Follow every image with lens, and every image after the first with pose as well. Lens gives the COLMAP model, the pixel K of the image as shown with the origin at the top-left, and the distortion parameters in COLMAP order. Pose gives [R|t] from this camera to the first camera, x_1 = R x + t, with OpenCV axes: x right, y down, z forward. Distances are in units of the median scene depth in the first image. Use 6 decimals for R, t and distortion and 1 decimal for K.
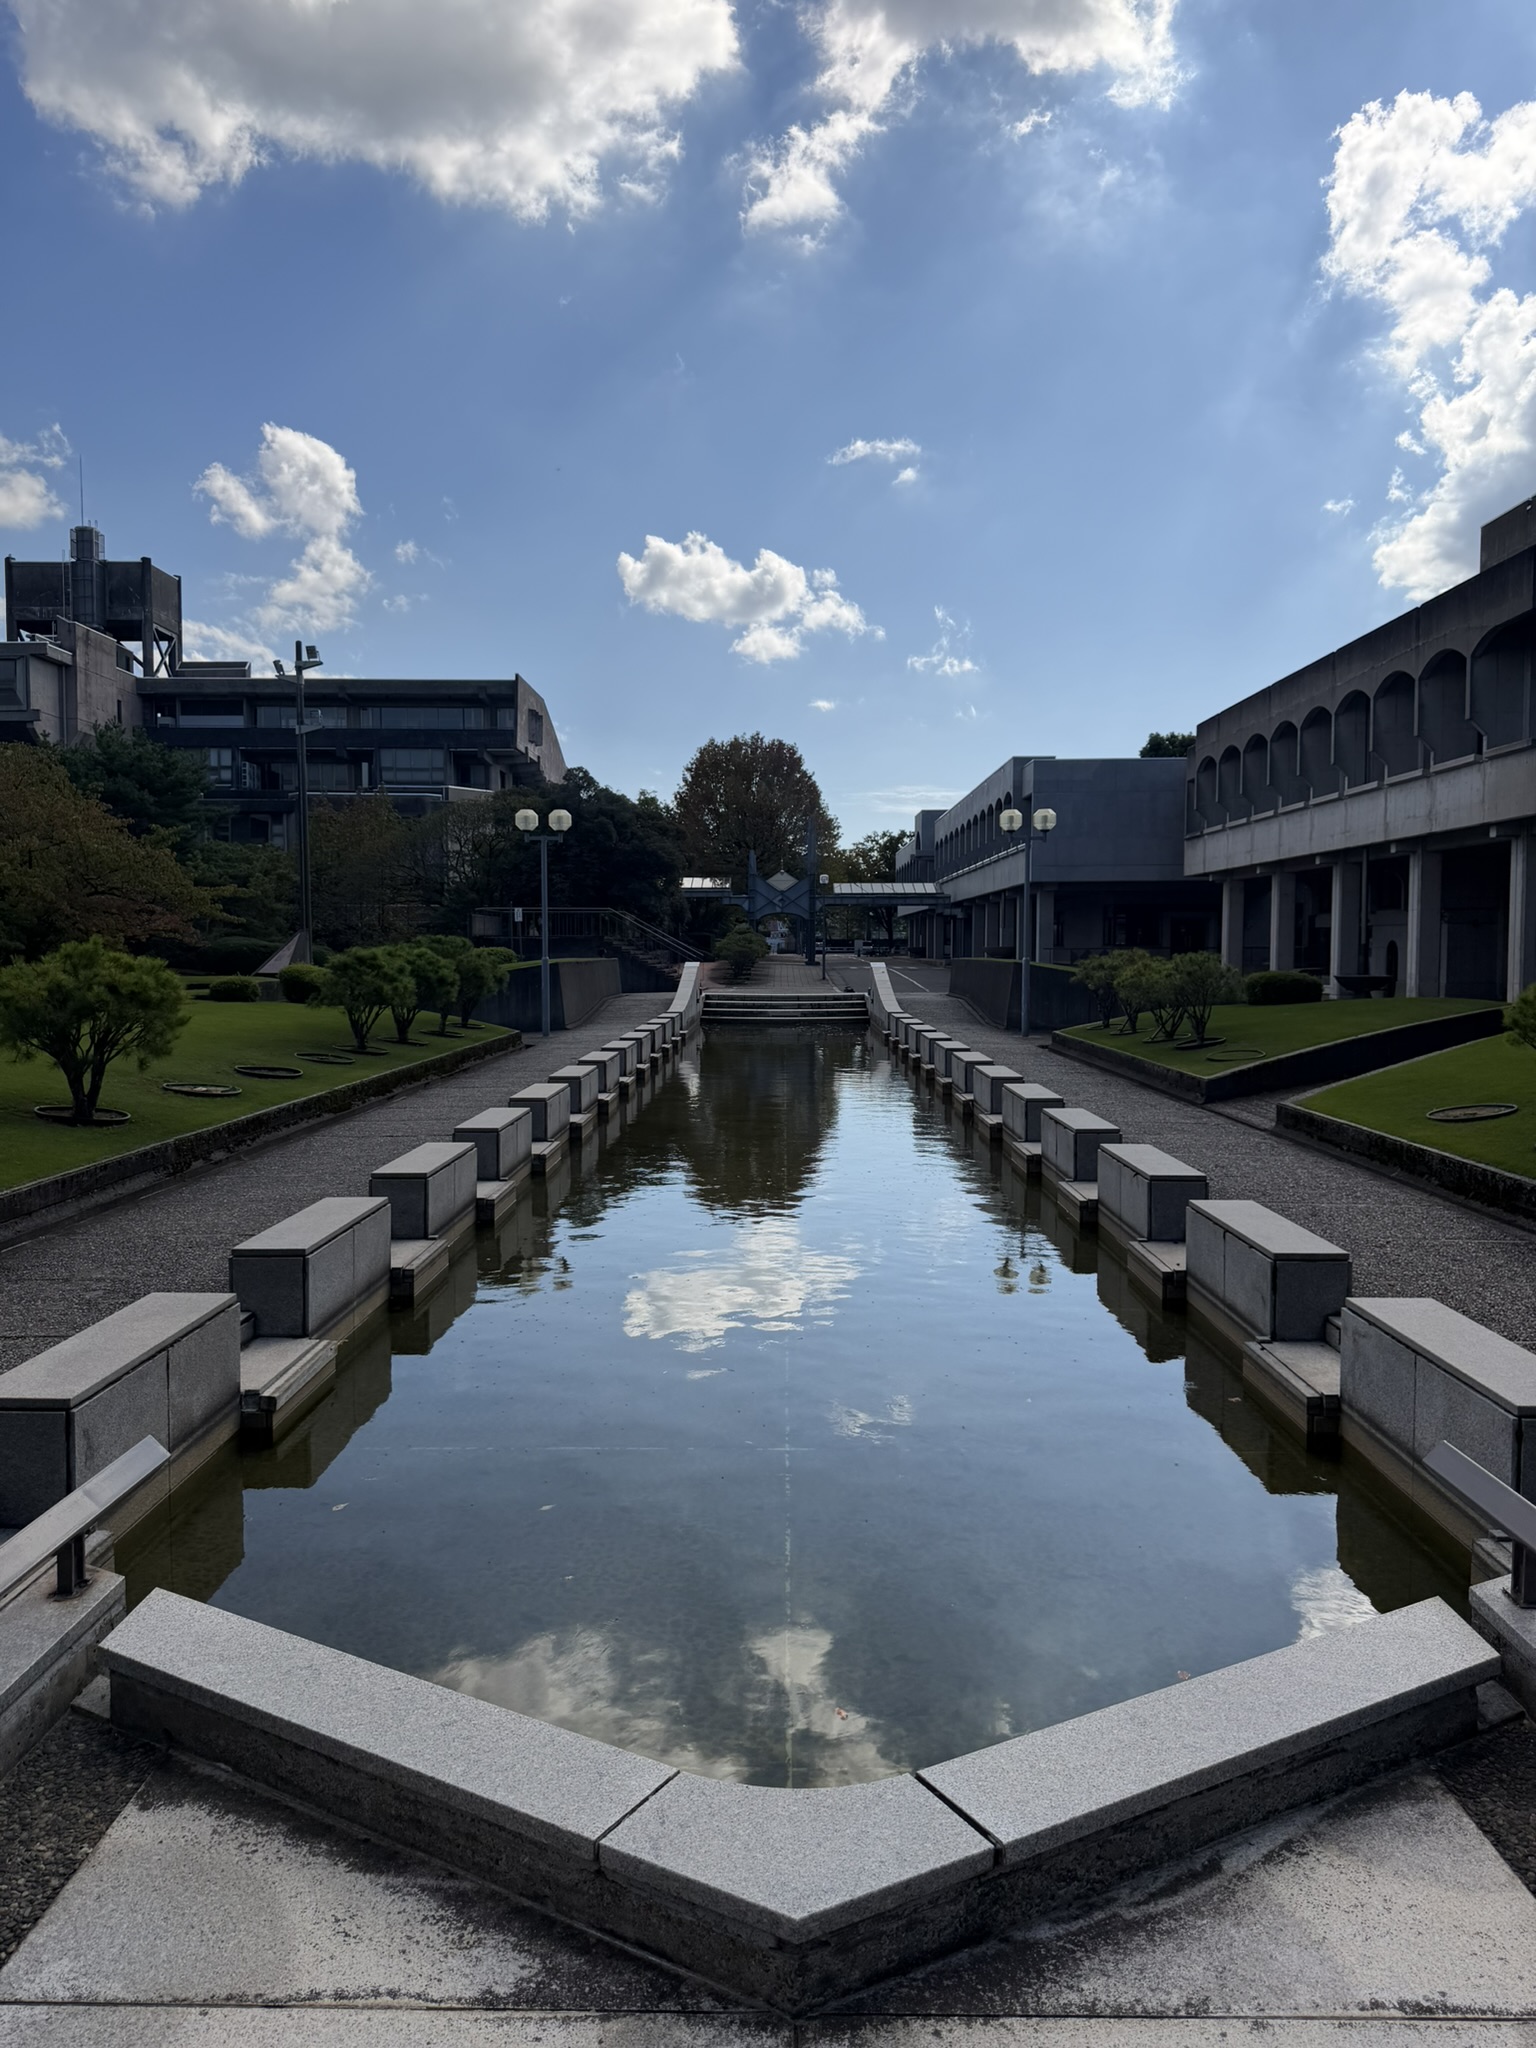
lens RADIAL K [[1452.7, 0, 767.7], [0, 1452.7, 1023.0], [0, 0, 1]] dist [0.008726, 0.002496]
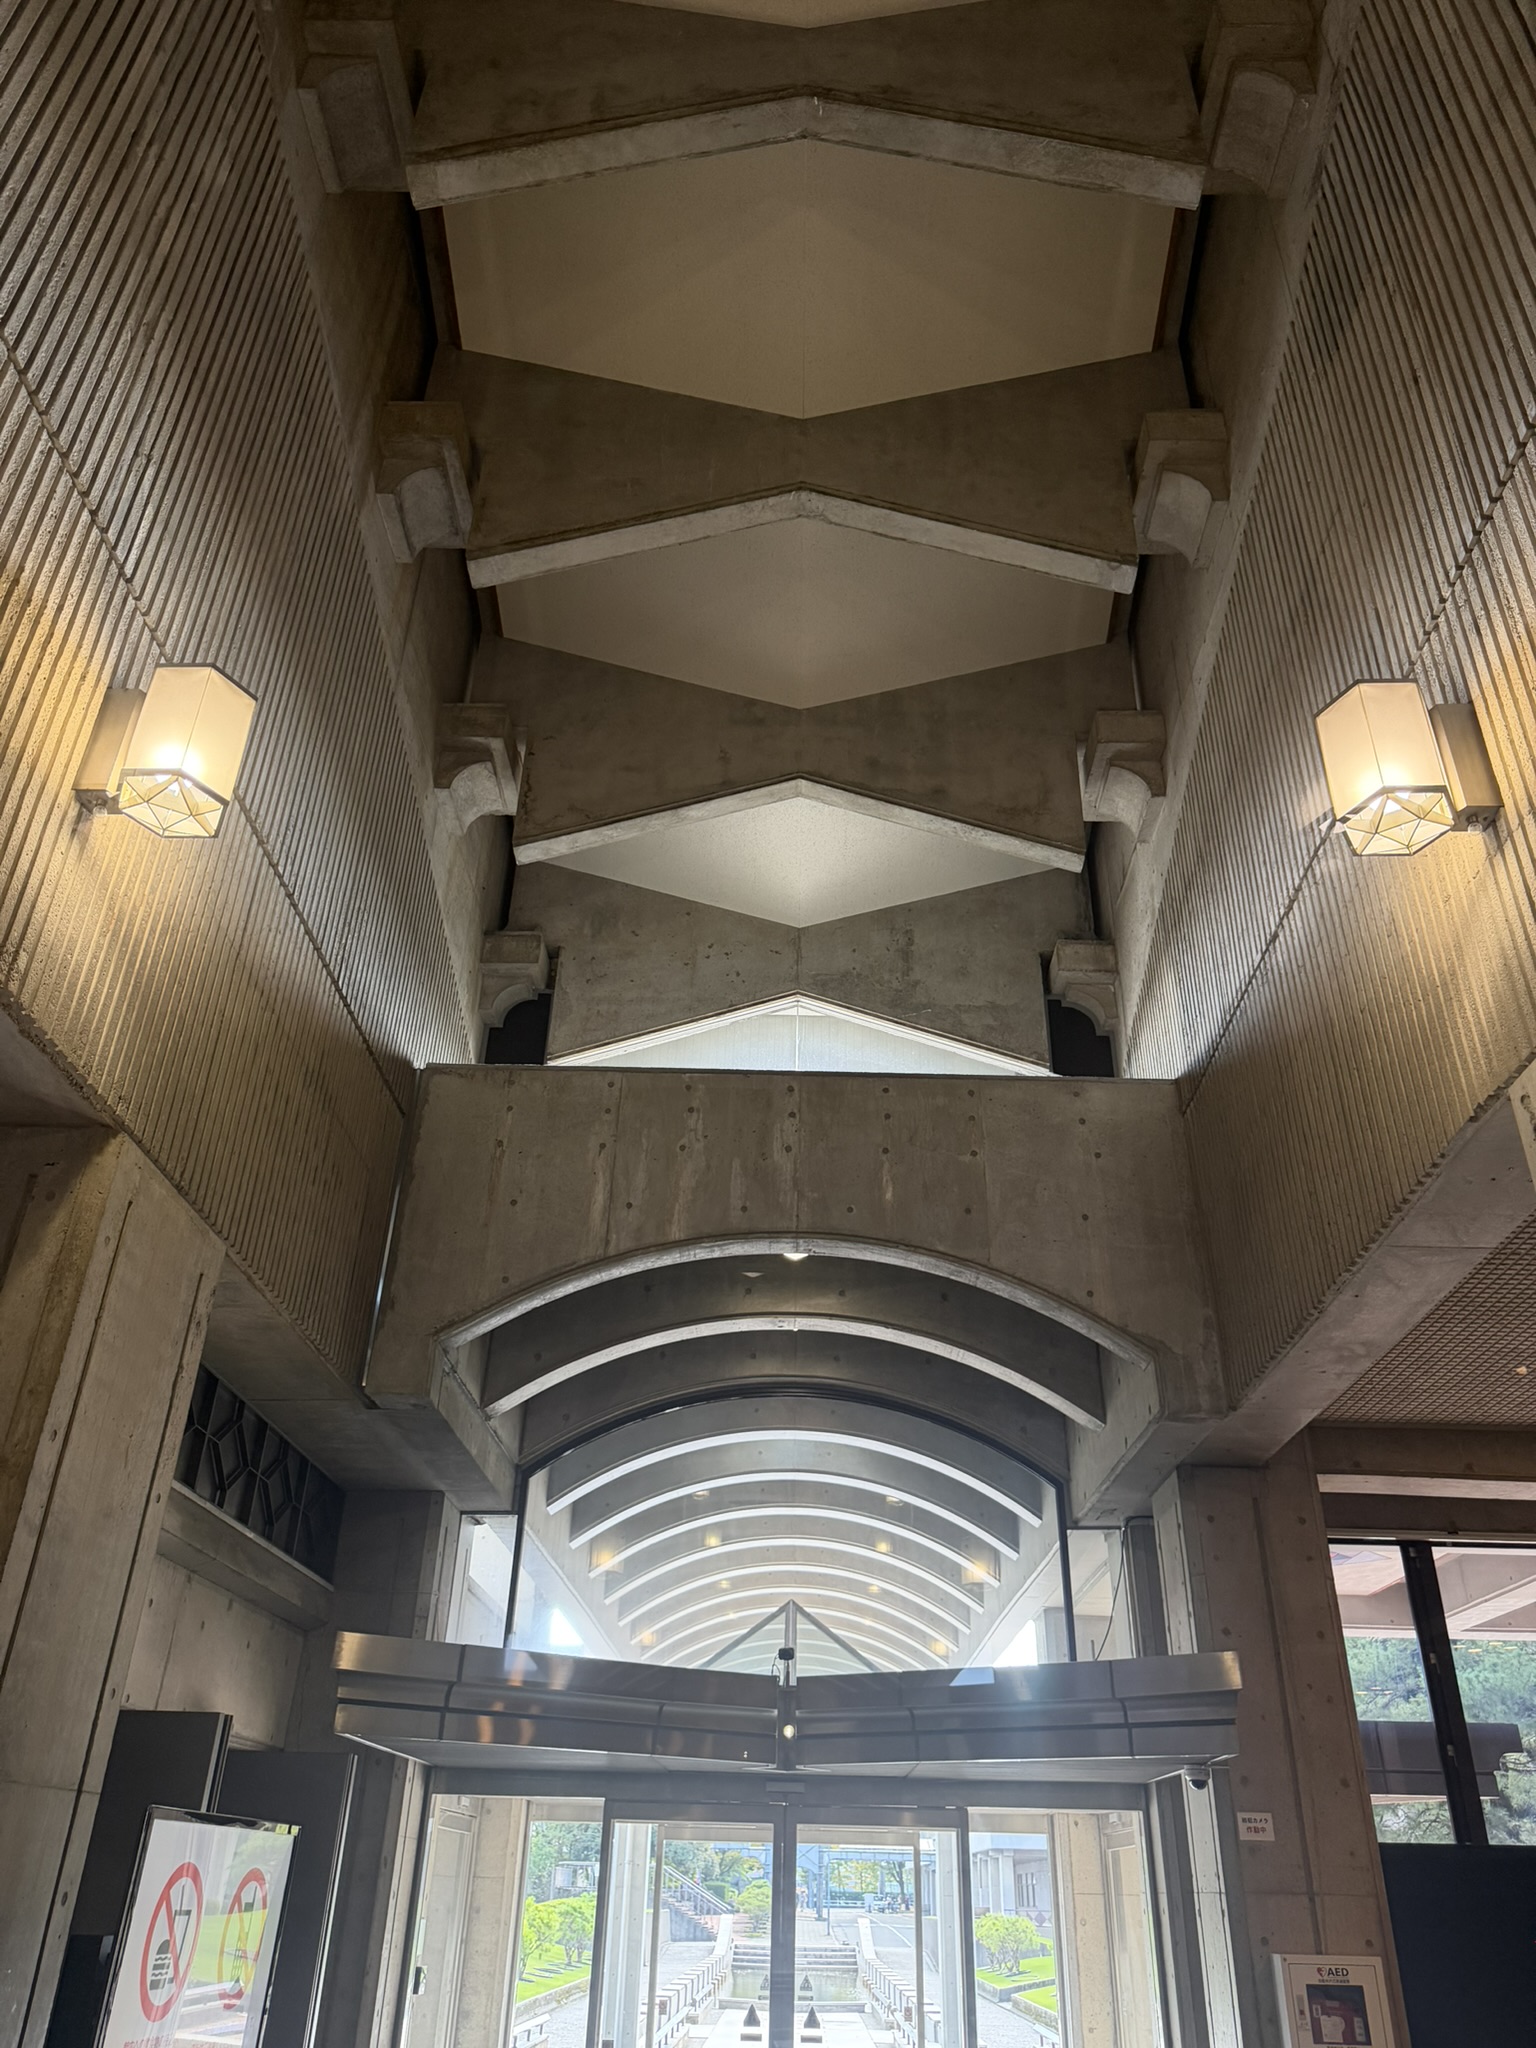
lens RADIAL K [[1452.7, 0, 768.3], [0, 1452.7, 1023.1], [0, 0, 1]] dist [0.008726, 0.002496]
pose [[0.999610, 0.019621, -0.019867, -0.001210], [-0.027371, 0.829233, -0.558232, 0.021345], [0.005521, 0.558558, 0.829447, -0.457656]]
